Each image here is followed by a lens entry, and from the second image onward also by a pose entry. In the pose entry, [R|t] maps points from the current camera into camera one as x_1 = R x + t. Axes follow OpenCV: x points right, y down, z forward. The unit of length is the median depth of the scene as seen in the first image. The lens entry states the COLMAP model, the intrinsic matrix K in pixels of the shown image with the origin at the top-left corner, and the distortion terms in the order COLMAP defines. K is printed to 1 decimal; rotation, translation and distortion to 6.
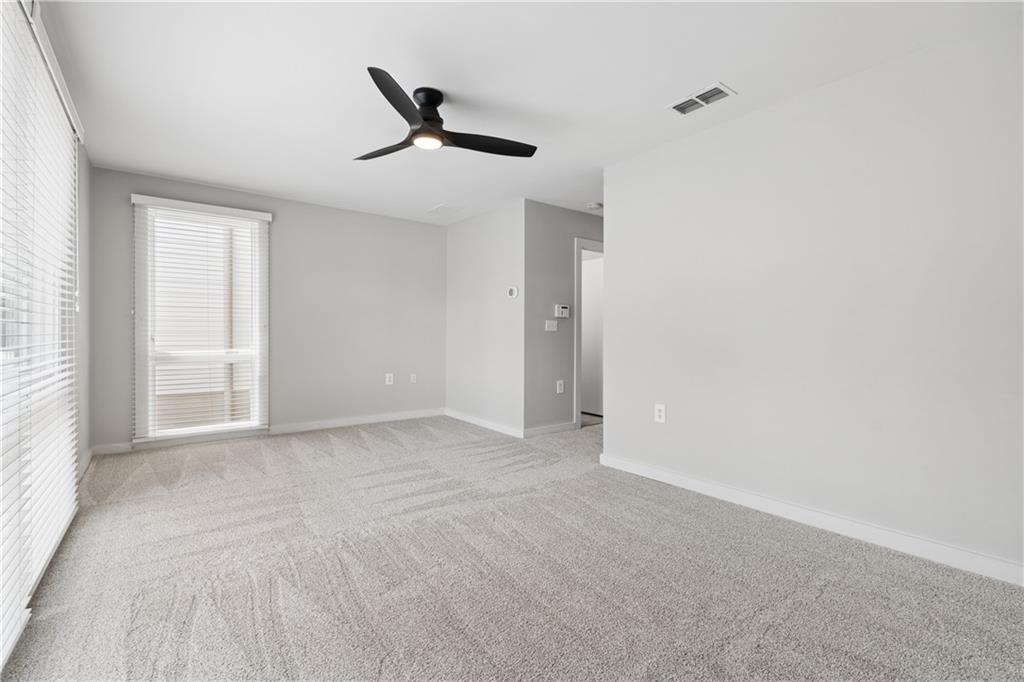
lens RADIAL K [[446.7, 0, 514.6], [0, 446.7, 337.8], [0, 0, 1]] dist [0.003682, -0.000001]
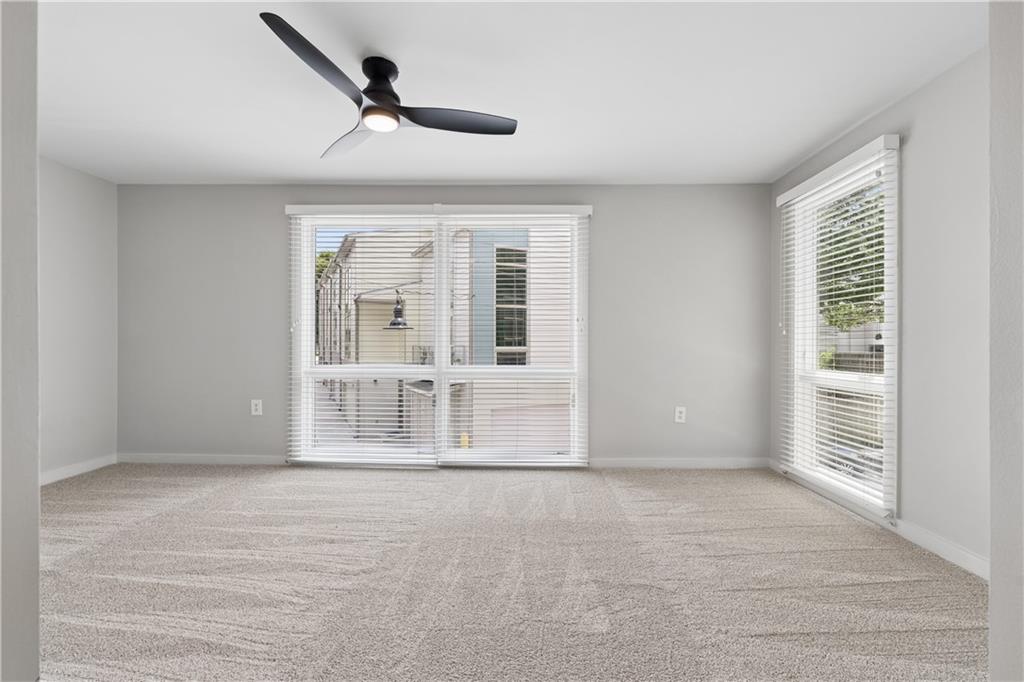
lens RADIAL K [[446.7, 0, 513.4], [0, 446.7, 345.9], [0, 0, 1]] dist [0.003682, -0.000001]
pose [[-0.617470, -0.000766, -0.786594, 0.210341], [-0.015687, 0.999813, 0.011340, -0.016143], [0.786438, 0.019341, -0.617367, 1.150069]]
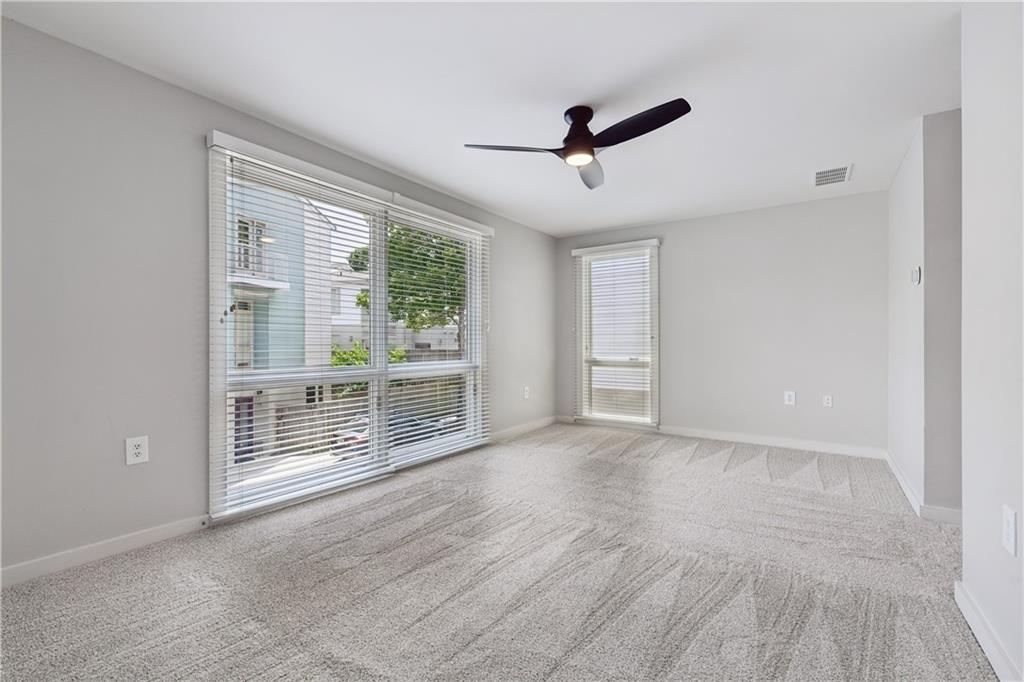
lens RADIAL K [[446.7, 0, 516.2], [0, 446.7, 337.5], [0, 0, 1]] dist [0.003682, -0.000001]
pose [[0.312685, -0.017126, -0.949703, 0.494600], [-0.008995, 0.999739, -0.020990, 0.002980], [0.949814, 0.015106, 0.312449, 0.355977]]
